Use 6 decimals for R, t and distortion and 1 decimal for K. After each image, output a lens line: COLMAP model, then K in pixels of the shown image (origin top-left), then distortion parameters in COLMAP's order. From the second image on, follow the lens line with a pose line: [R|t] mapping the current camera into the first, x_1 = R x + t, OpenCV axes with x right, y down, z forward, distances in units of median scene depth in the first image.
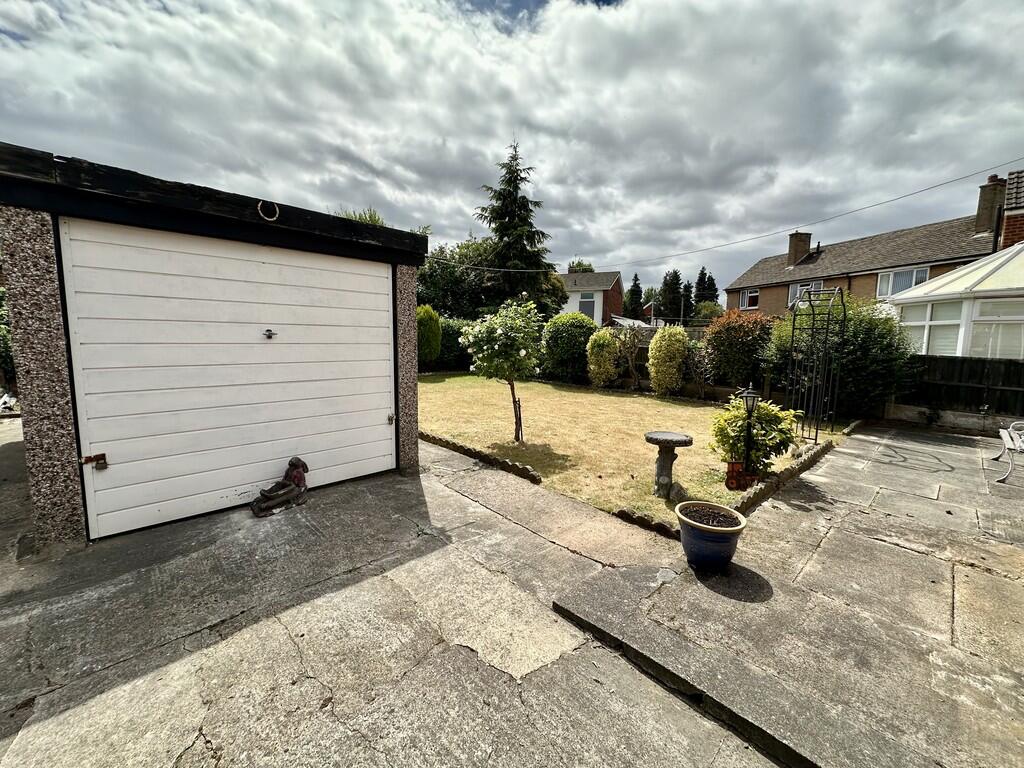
lens RADIAL K [[408.8, 0, 513.0], [0, 408.8, 383.9], [0, 0, 1]] dist [0.000620, 0.000916]
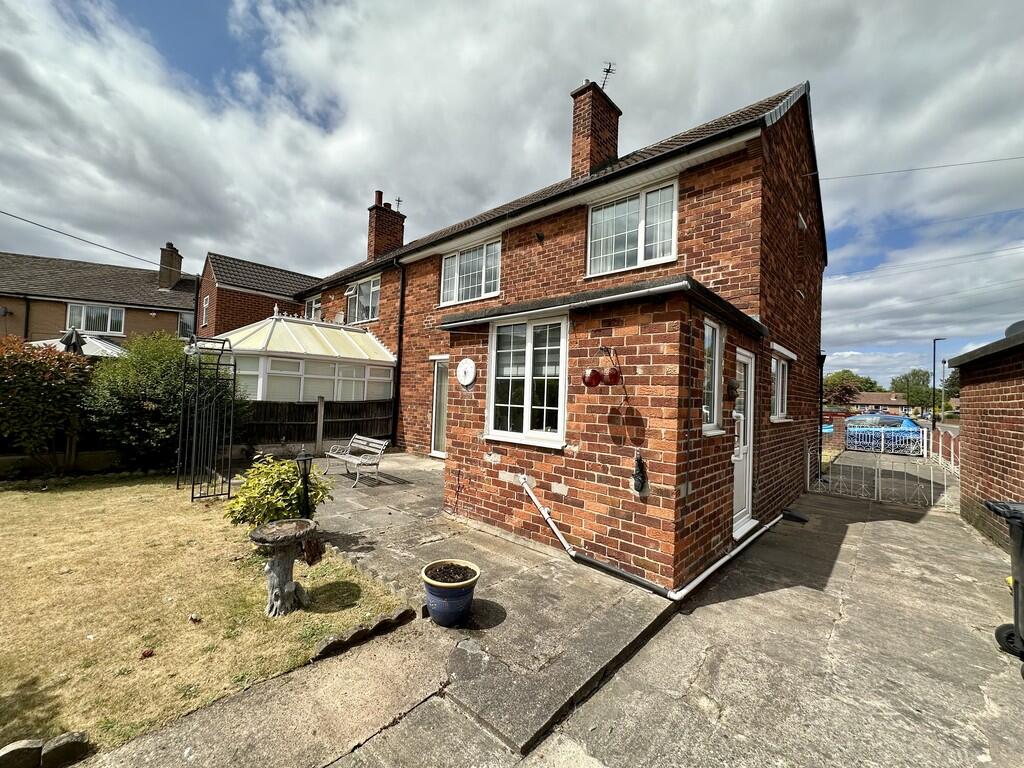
lens RADIAL K [[408.8, 0, 509.0], [0, 408.8, 385.4], [0, 0, 1]] dist [0.000620, 0.000916]
pose [[-0.072211, 0.005344, 0.997375, -0.191278], [0.070322, 0.997524, -0.000254, -0.050713], [-0.994907, 0.070120, -0.072408, 0.274994]]
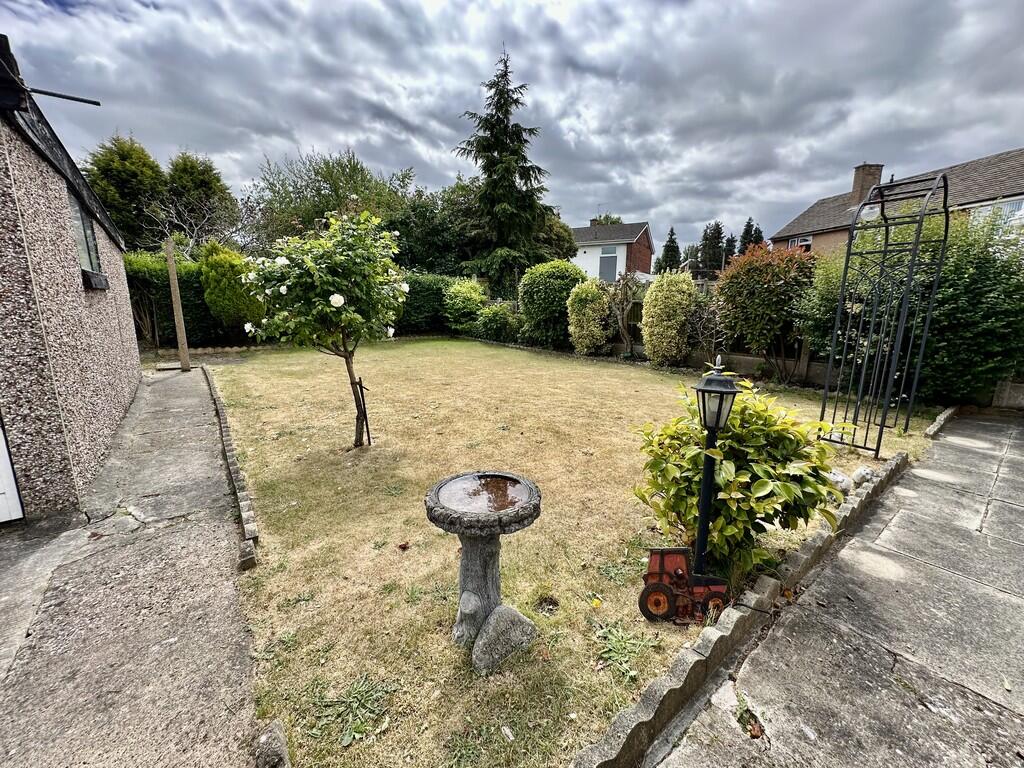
lens RADIAL K [[408.8, 0, 514.9], [0, 408.8, 382.0], [0, 0, 1]] dist [0.000620, 0.000916]
pose [[0.996539, 0.004688, -0.082993, 0.197966], [0.002013, 0.996754, 0.080477, -0.004505], [0.083101, -0.080366, 0.993295, 0.278284]]
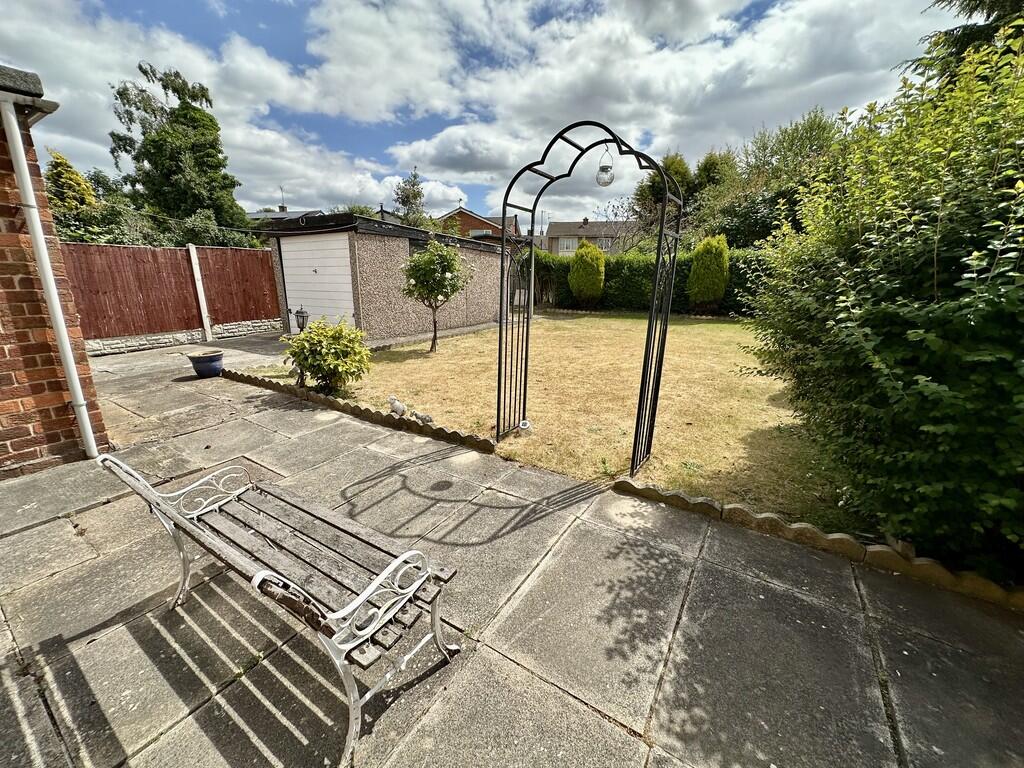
lens RADIAL K [[408.8, 0, 508.7], [0, 408.8, 385.1], [0, 0, 1]] dist [0.000620, 0.000916]
pose [[0.249893, 0.234524, -0.939443, 0.887532], [-0.107460, 0.970948, 0.213804, -0.041692], [0.962292, 0.047524, 0.267835, 0.598667]]
